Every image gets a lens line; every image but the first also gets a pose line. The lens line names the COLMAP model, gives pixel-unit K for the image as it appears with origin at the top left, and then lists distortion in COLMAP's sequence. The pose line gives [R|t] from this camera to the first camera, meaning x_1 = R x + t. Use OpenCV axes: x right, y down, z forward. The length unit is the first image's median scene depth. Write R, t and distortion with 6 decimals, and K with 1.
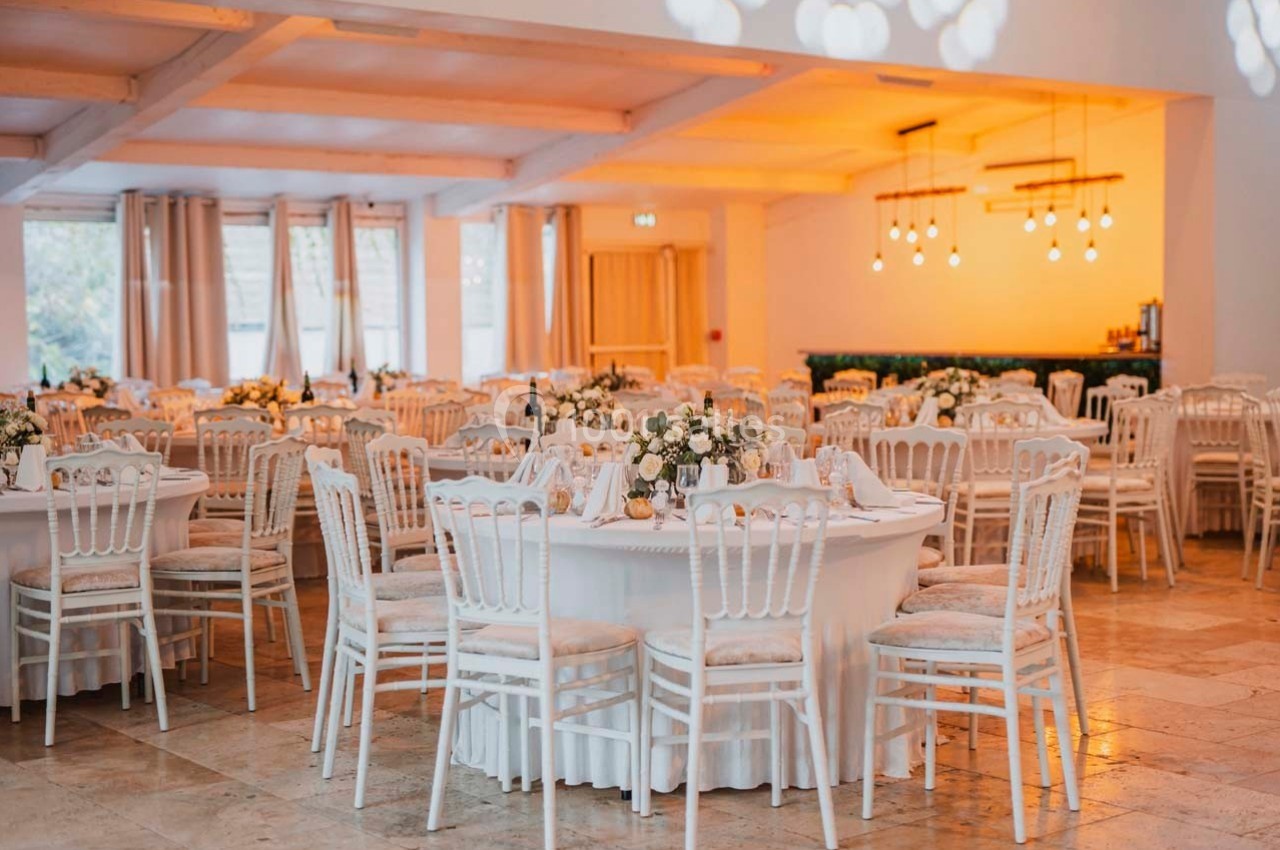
lens RADIAL K [[1756.8, 0, 640.0], [0, 1756.8, 425.0], [0, 0, 1]] dist [0.002076, 0.015569]
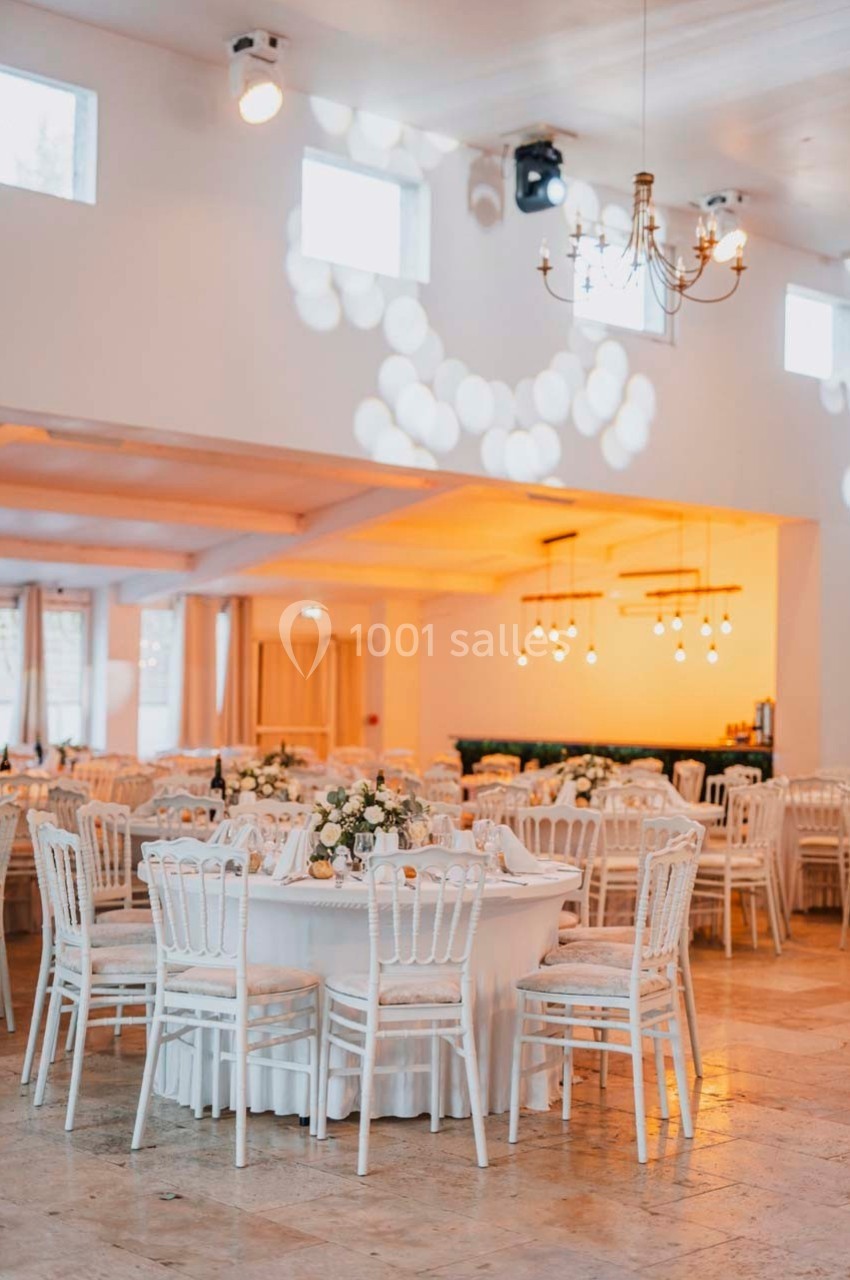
lens RADIAL K [[1781.4, 0, 425.0], [0, 1781.4, 640.0], [0, 0, 1]] dist [0.018894, 0.030316]
pose [[0.995922, 0.031040, 0.084712, -0.028339], [-0.022987, 0.995266, -0.094430, 0.004655], [-0.087242, 0.092098, 0.991921, -0.142778]]
